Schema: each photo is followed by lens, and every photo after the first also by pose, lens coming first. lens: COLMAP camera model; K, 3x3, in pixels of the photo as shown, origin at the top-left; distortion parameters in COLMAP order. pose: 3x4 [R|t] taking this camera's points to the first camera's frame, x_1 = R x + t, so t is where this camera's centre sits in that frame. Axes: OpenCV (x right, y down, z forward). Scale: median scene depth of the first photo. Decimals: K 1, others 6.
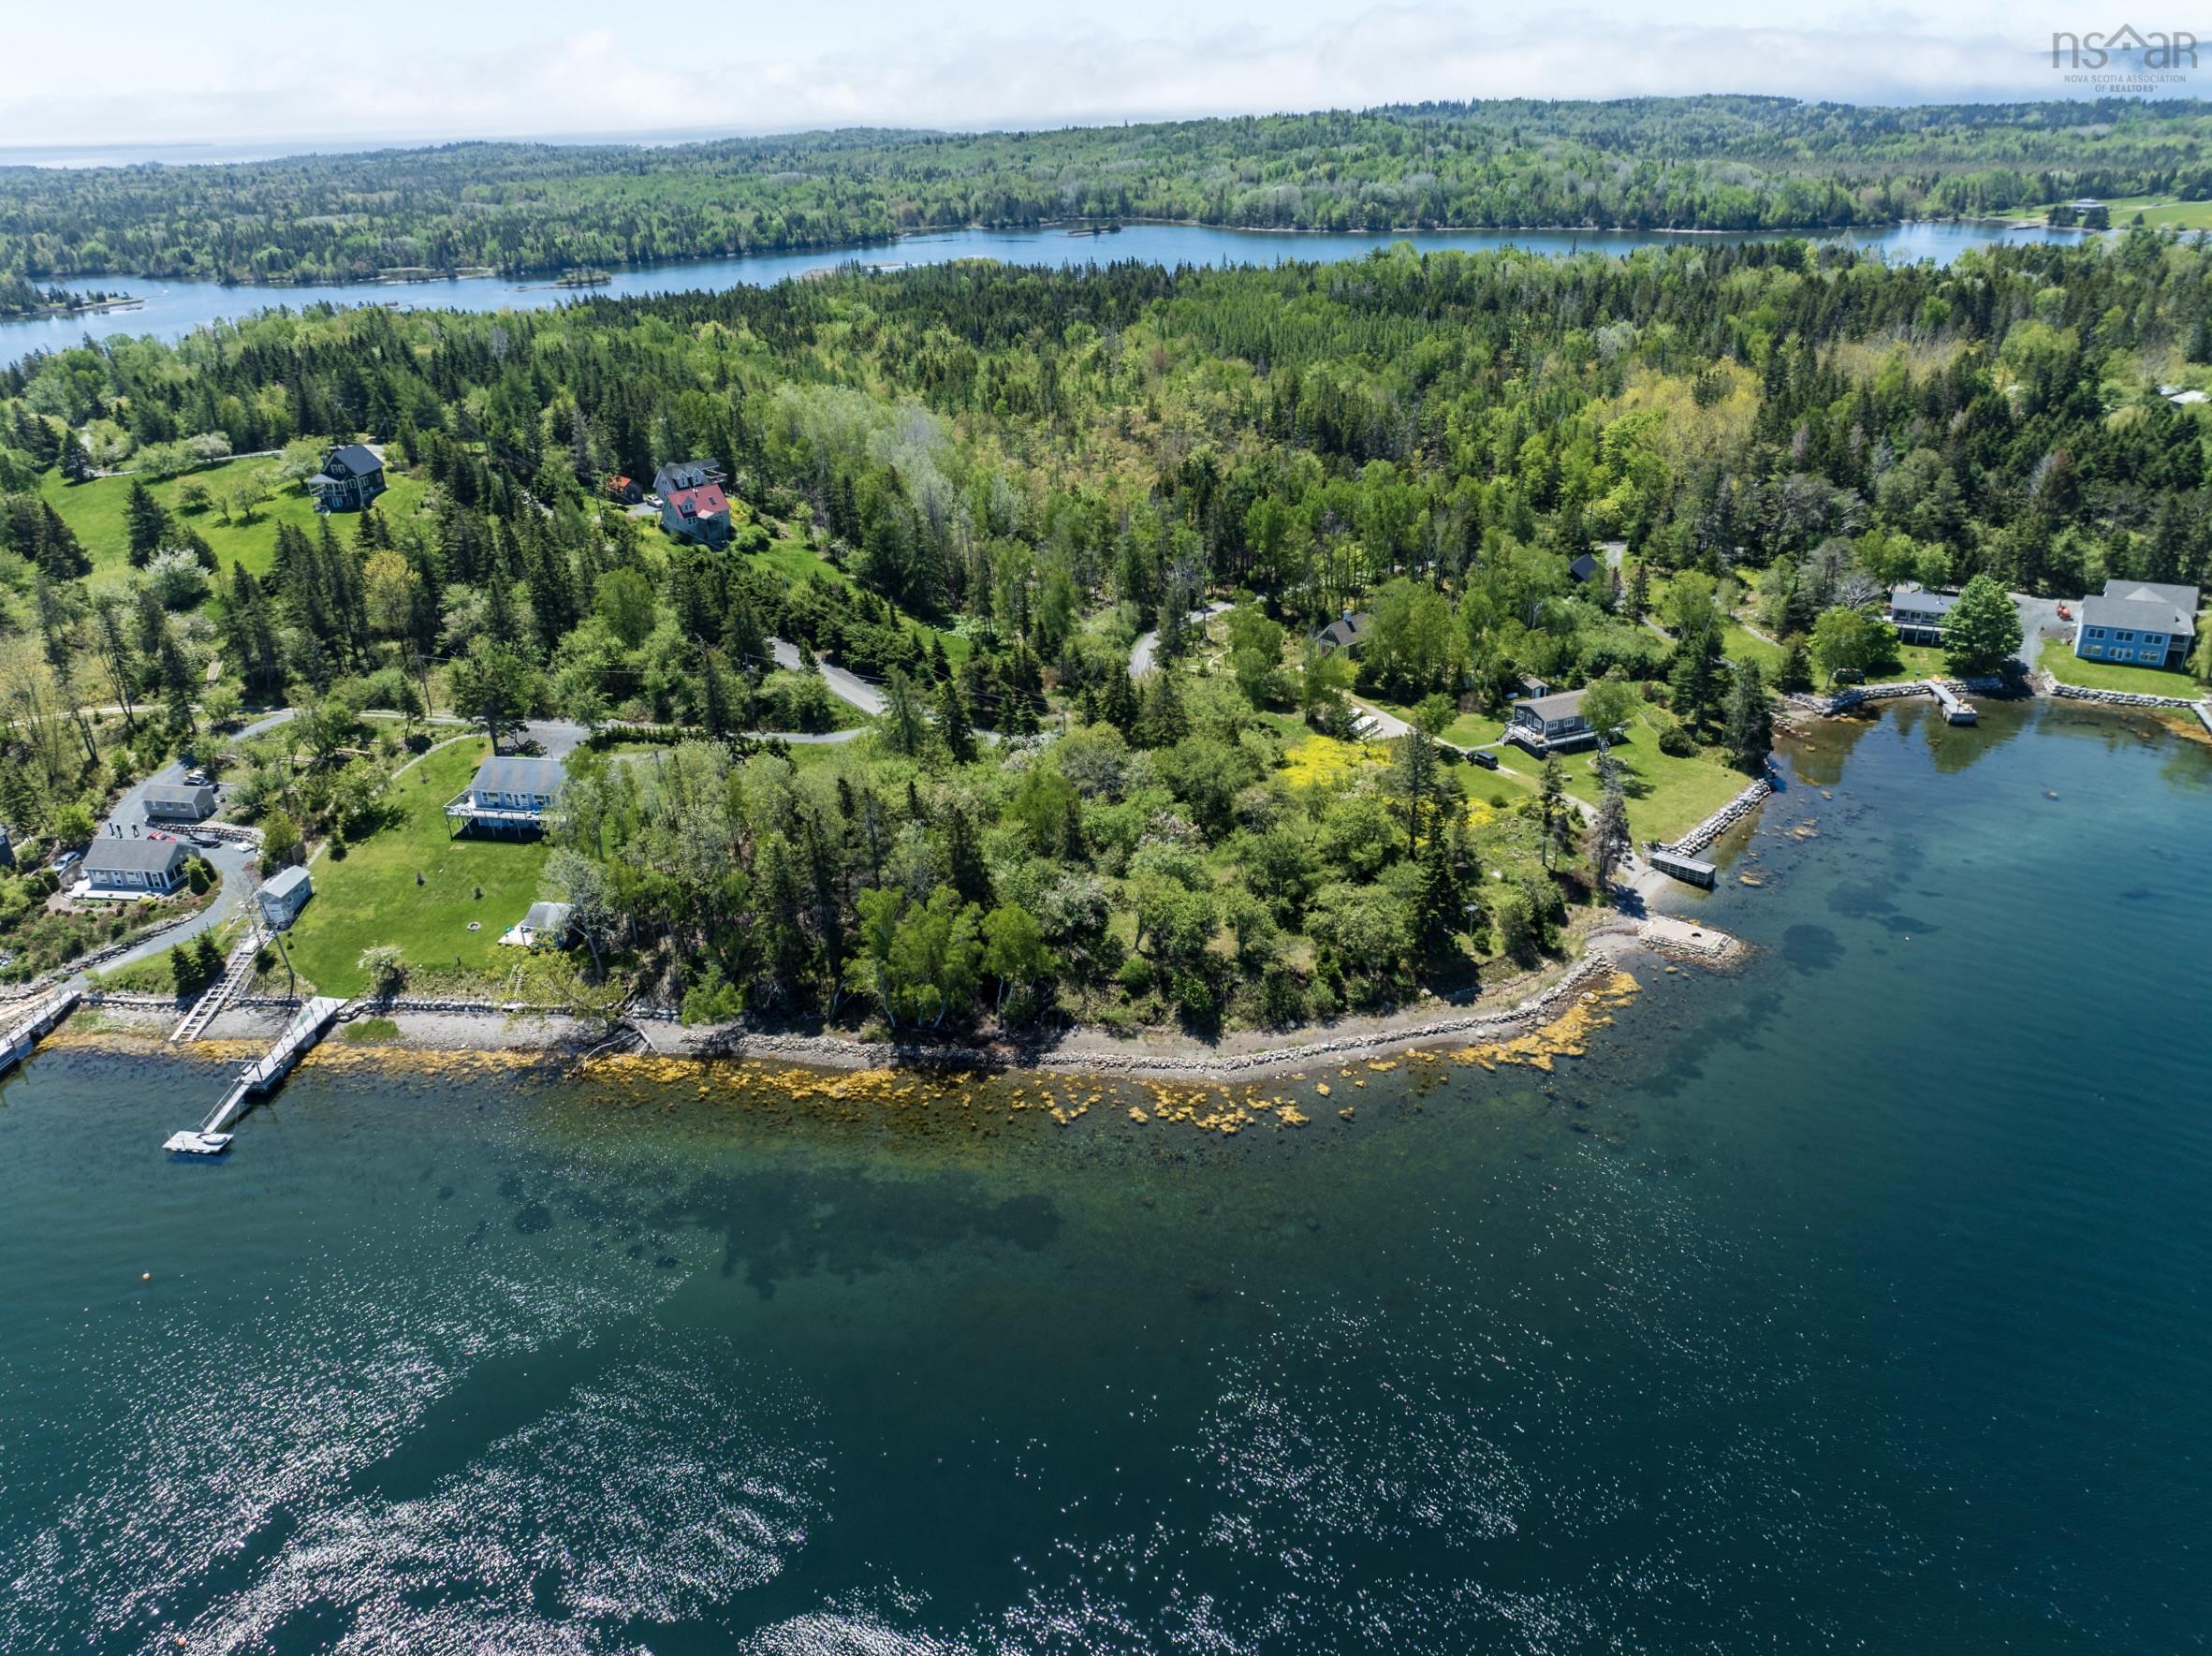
lens RADIAL K [[1576.5, 0, 1105.5], [0, 1576.5, 795.8], [0, 0, 1]] dist [-0.003389, -0.011410]
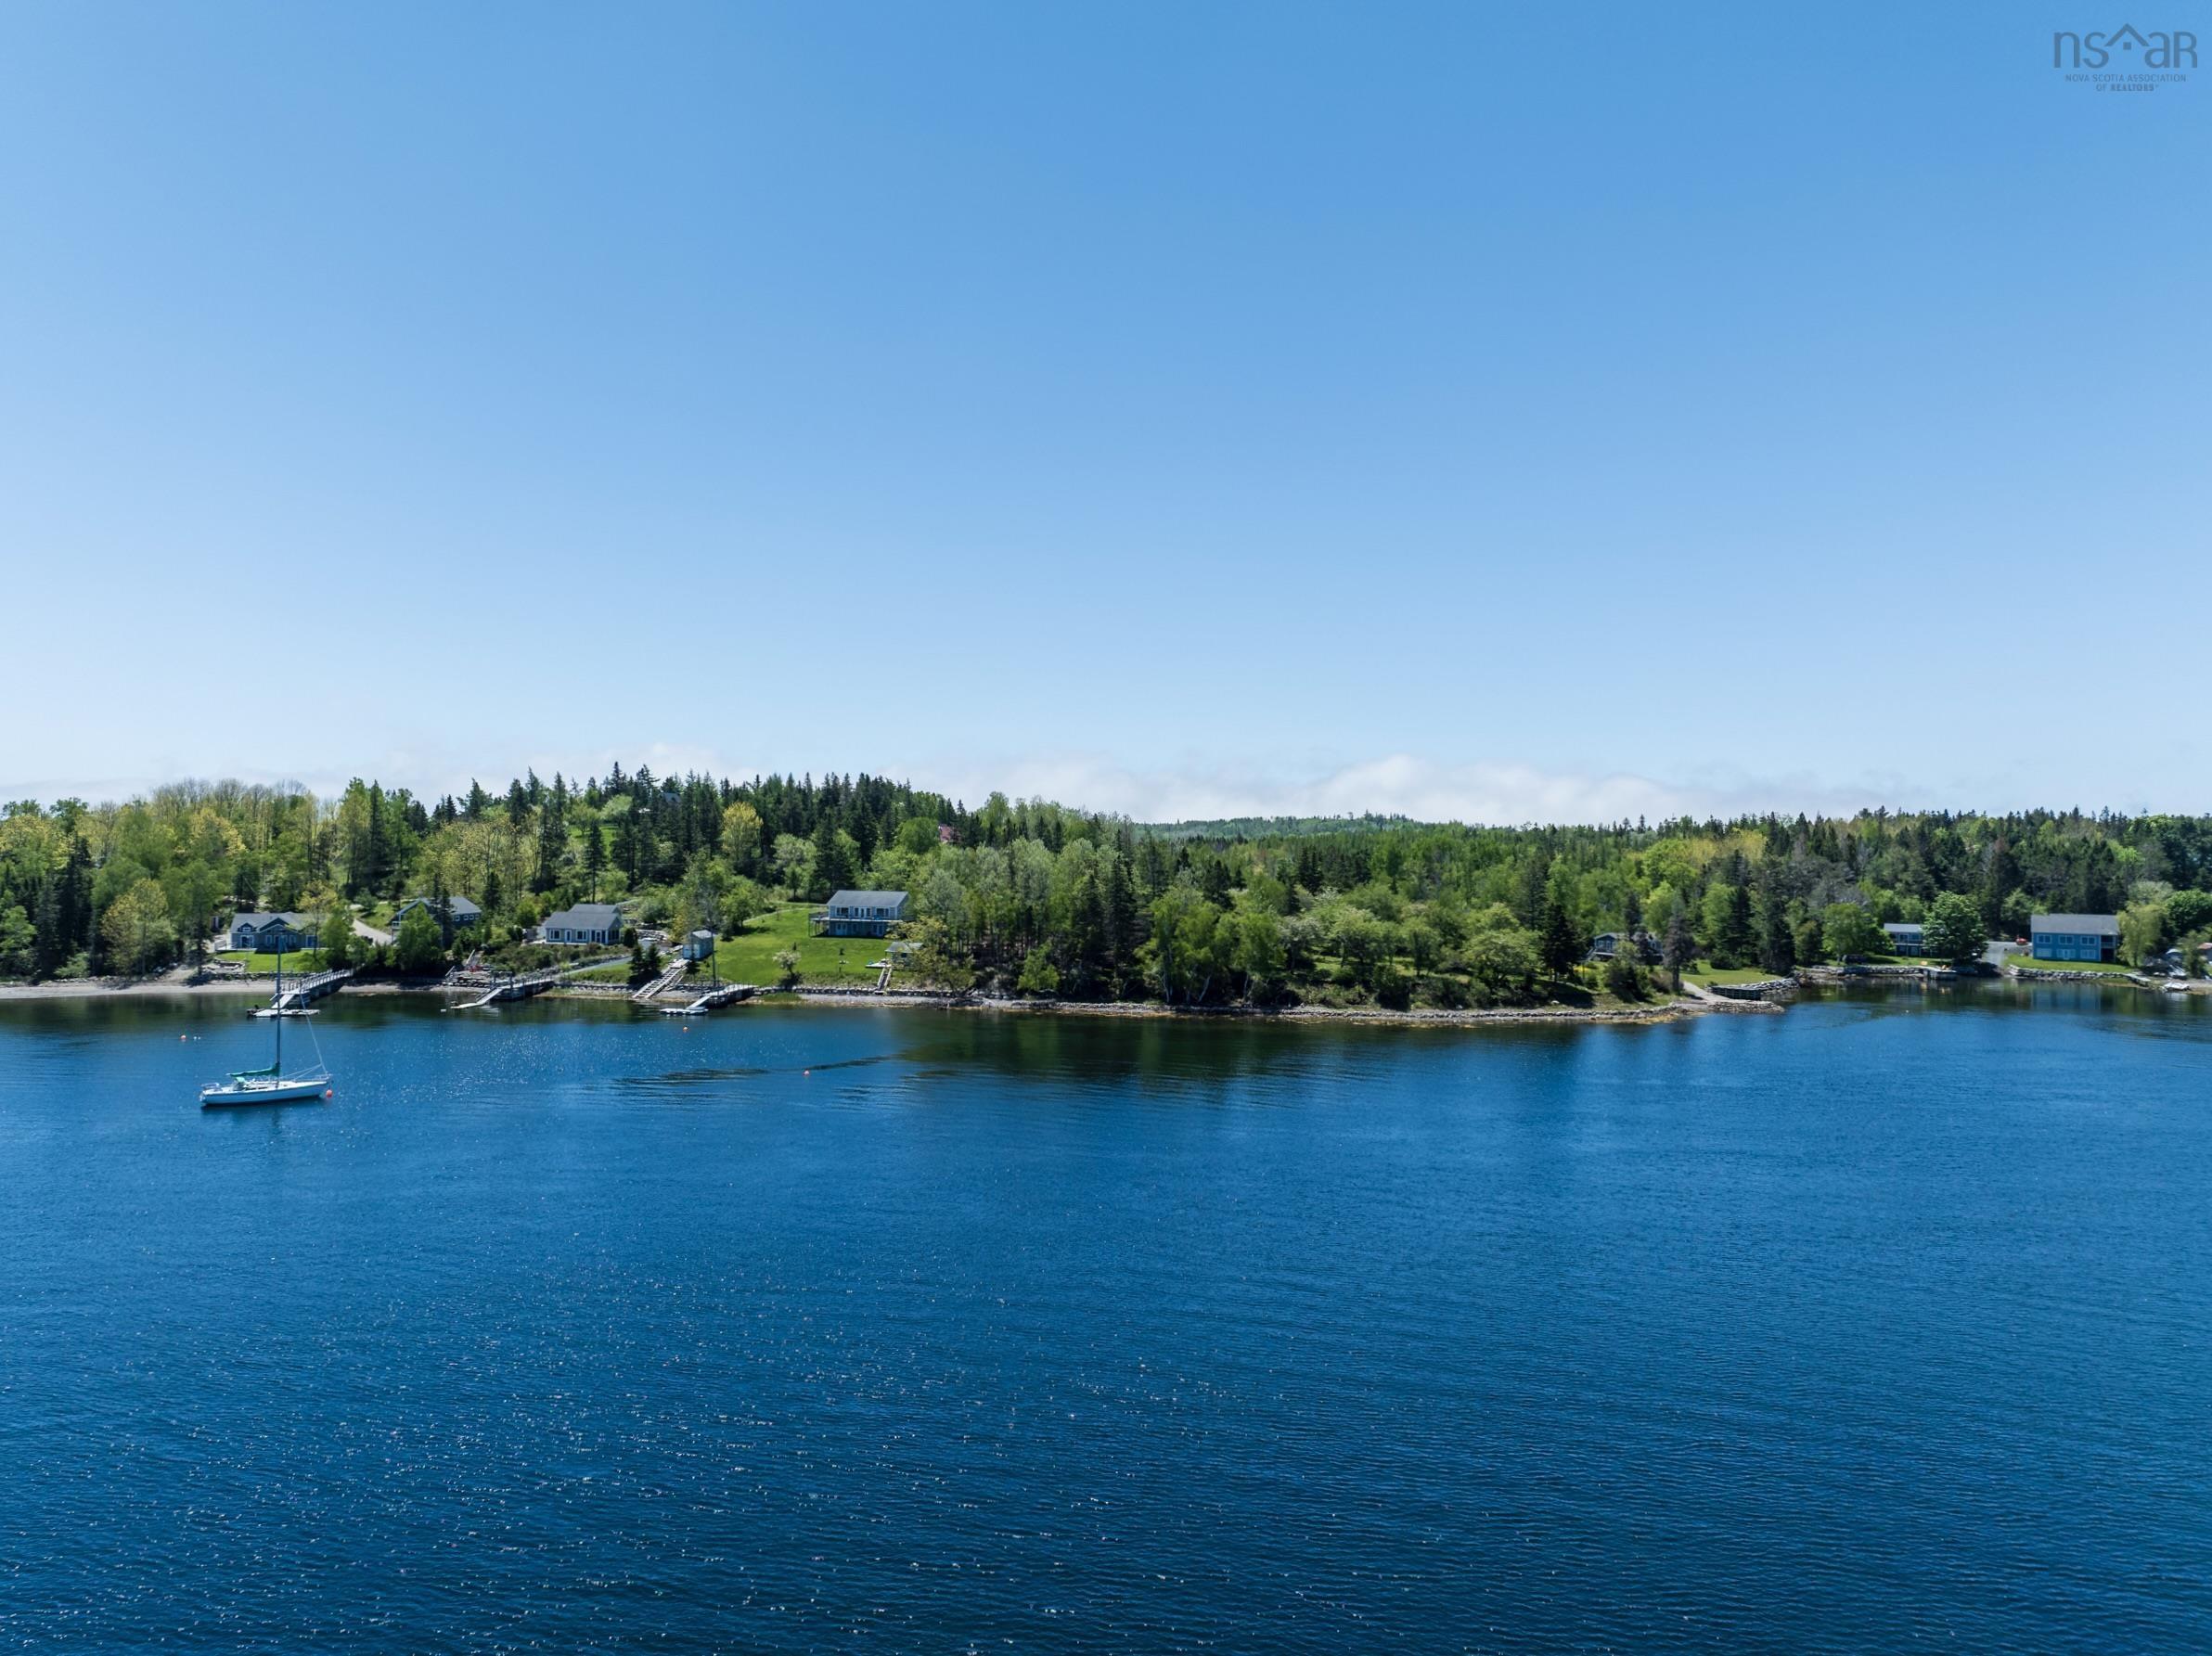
lens RADIAL K [[1611.6, 0, 1118.5], [0, 1611.6, 827.4], [0, 0, 1]] dist [0.001849, -0.001342]
pose [[0.998498, 0.052039, -0.017156, -0.153142], [-0.054443, 0.906875, -0.417868, 0.567233], [-0.006187, 0.418175, 0.908346, -0.321895]]
